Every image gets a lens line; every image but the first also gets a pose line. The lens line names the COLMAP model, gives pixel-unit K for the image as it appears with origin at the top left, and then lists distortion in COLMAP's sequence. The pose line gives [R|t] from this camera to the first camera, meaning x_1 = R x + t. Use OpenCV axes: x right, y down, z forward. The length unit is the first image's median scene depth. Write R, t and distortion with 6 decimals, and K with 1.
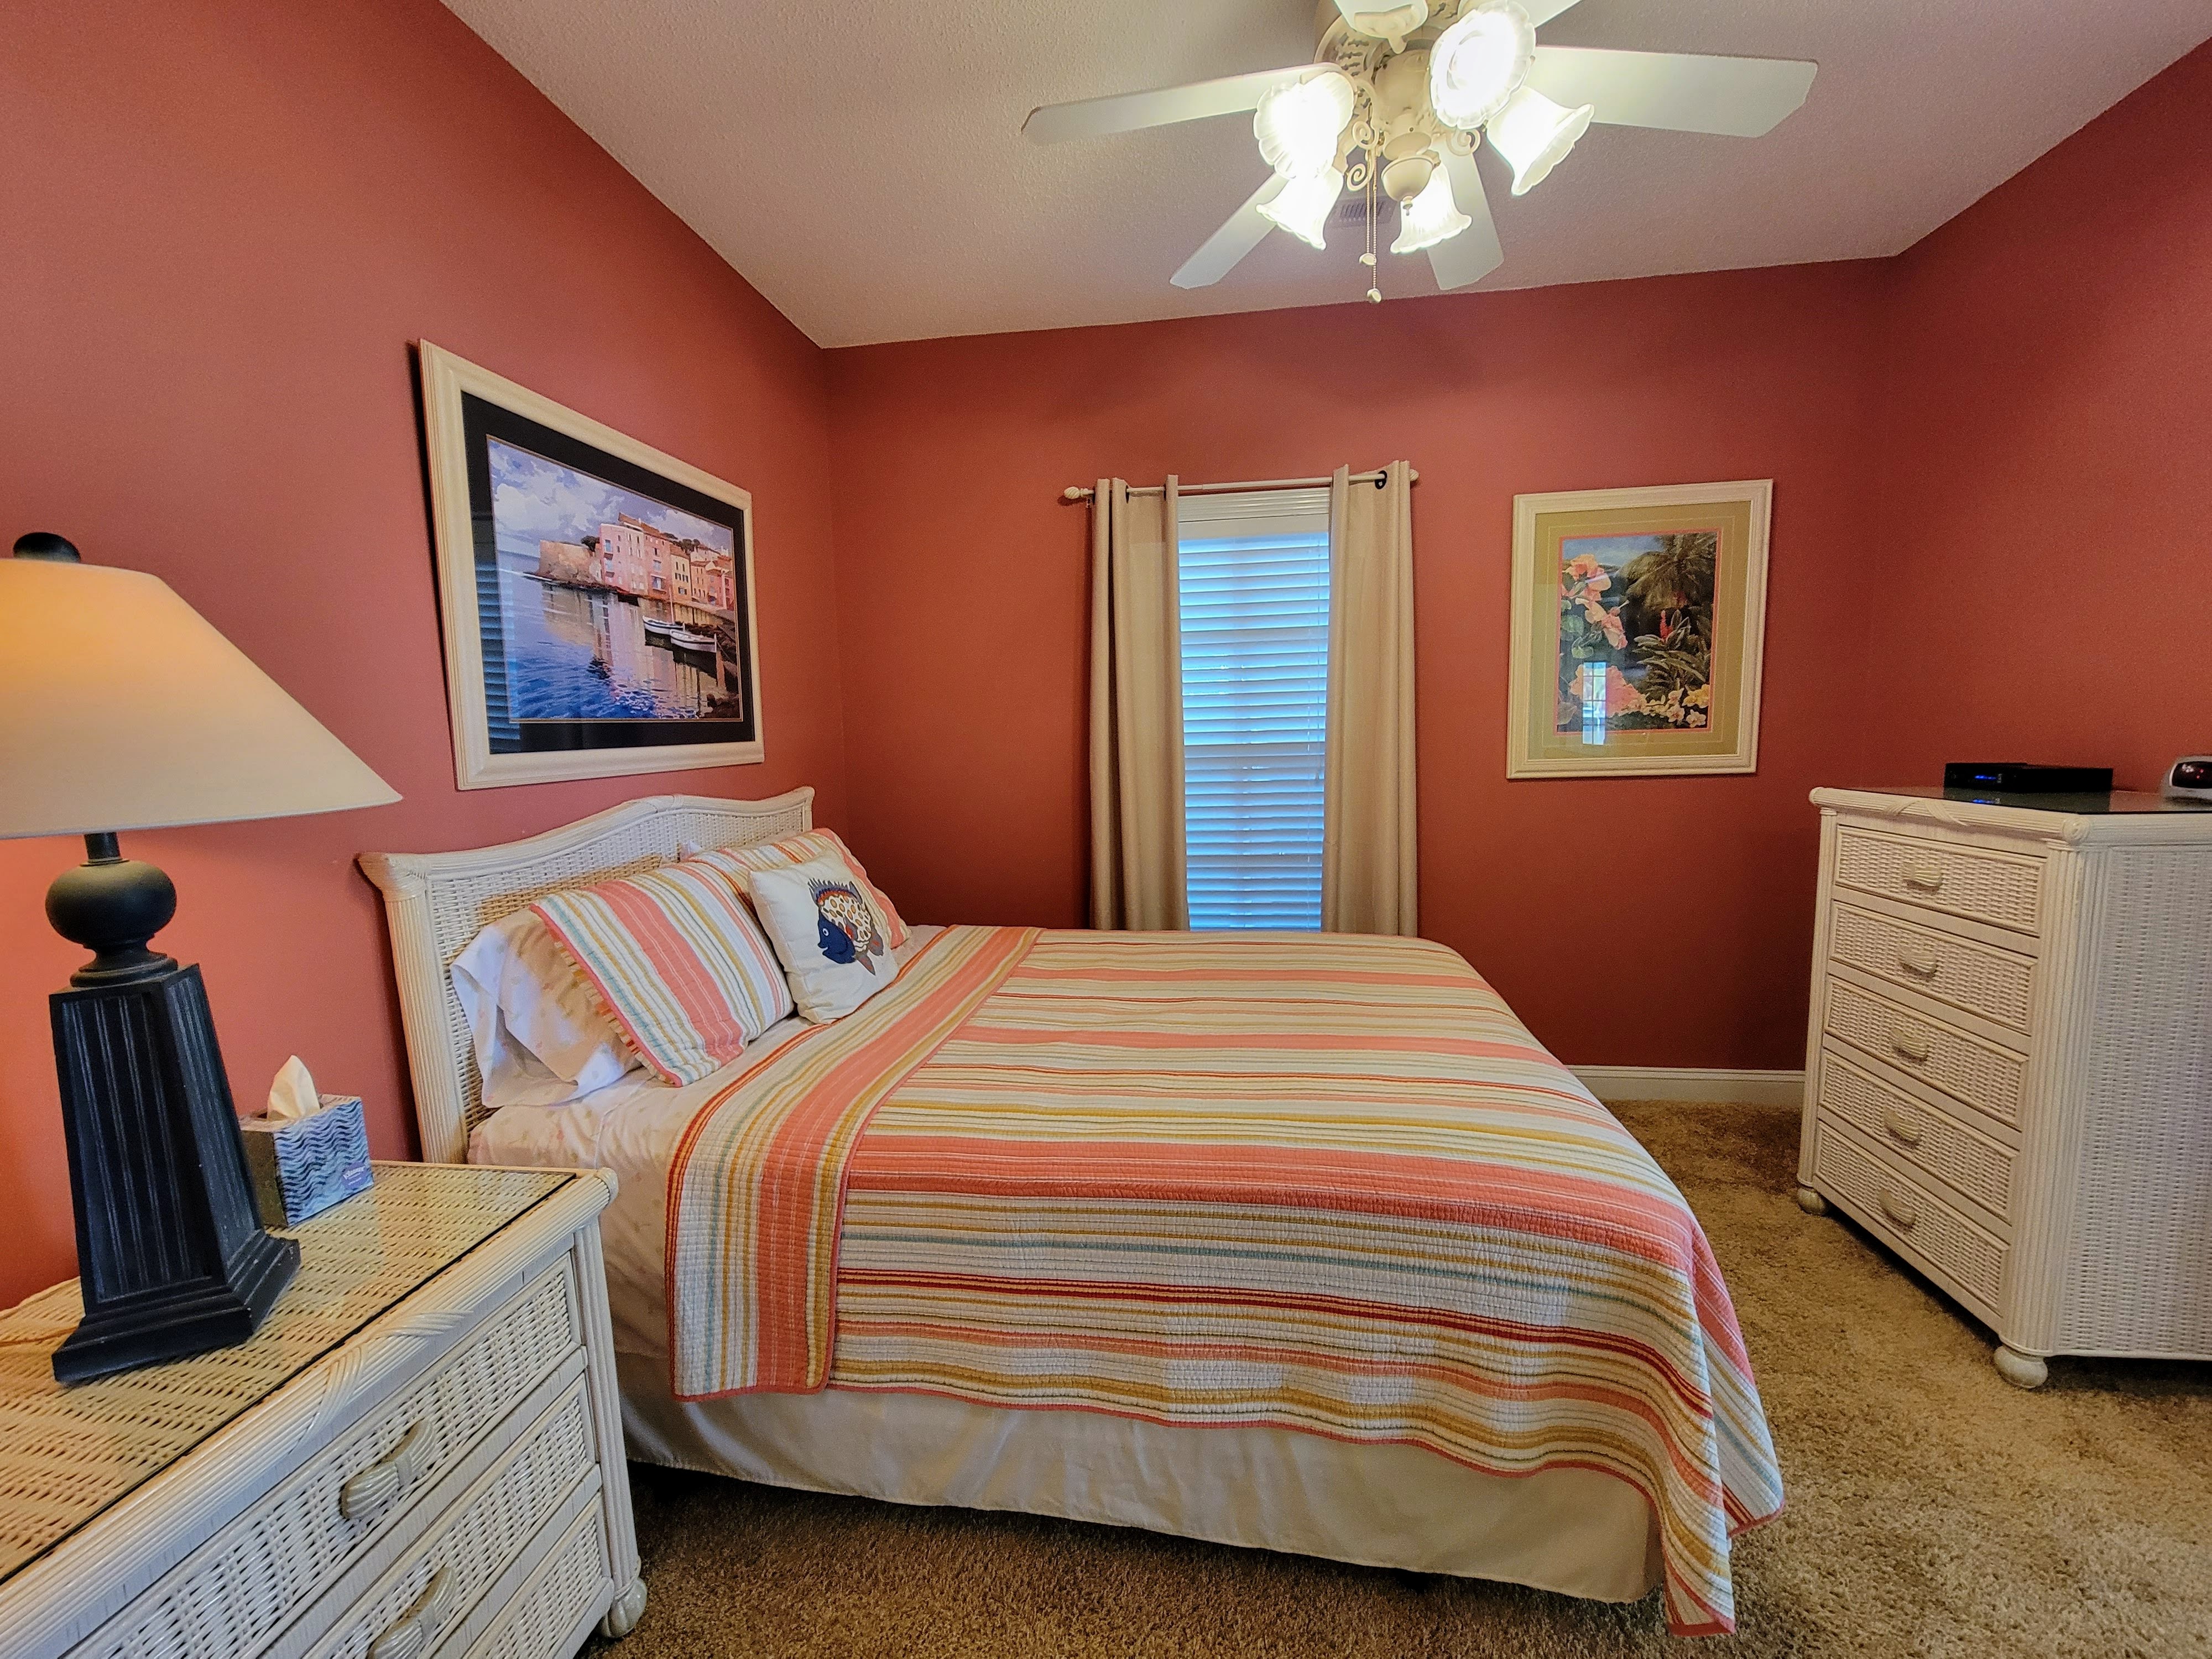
lens RADIAL K [[908.1, 0, 1106.0], [0, 908.1, 829.5], [0, 0, 1]] dist [-0.002448, -0.000603]
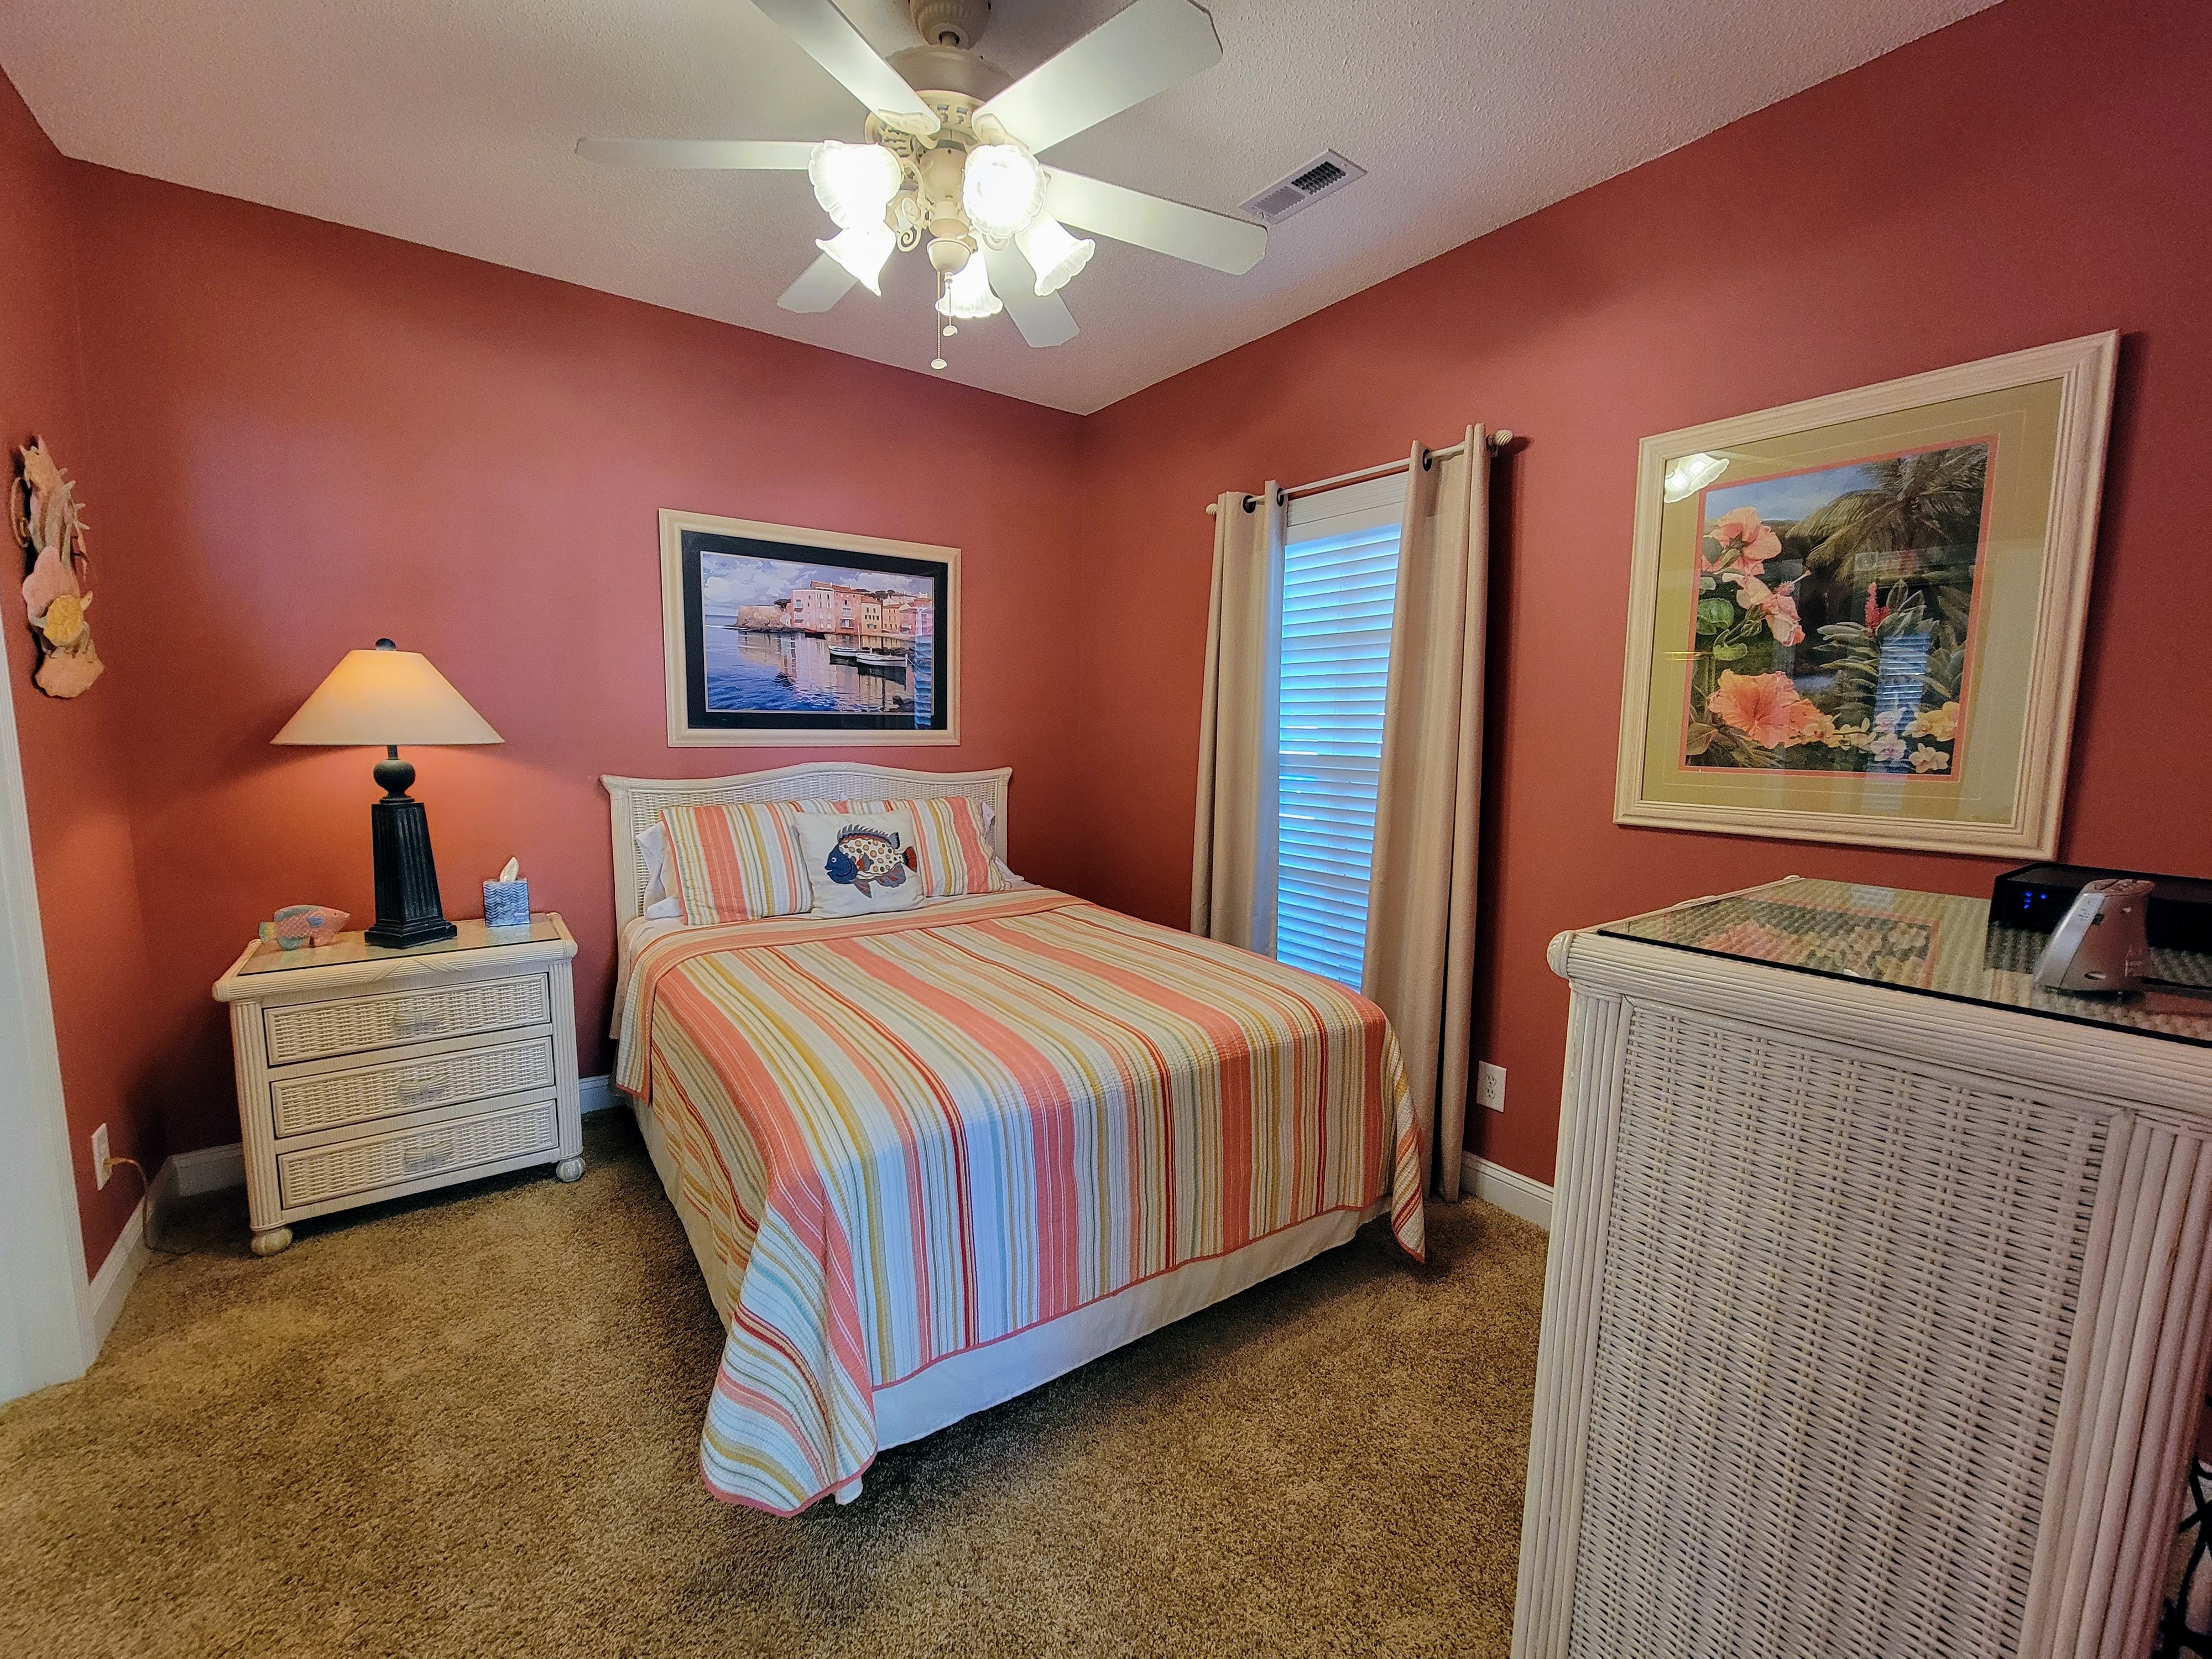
lens RADIAL K [[908.1, 0, 1106.0], [0, 908.1, 829.5], [0, 0, 1]] dist [-0.002448, -0.000603]
pose [[0.692991, 0.119234, -0.711018, 0.833536], [-0.115672, 0.991841, 0.053587, -0.052697], [0.711606, 0.045109, 0.701129, 0.227366]]
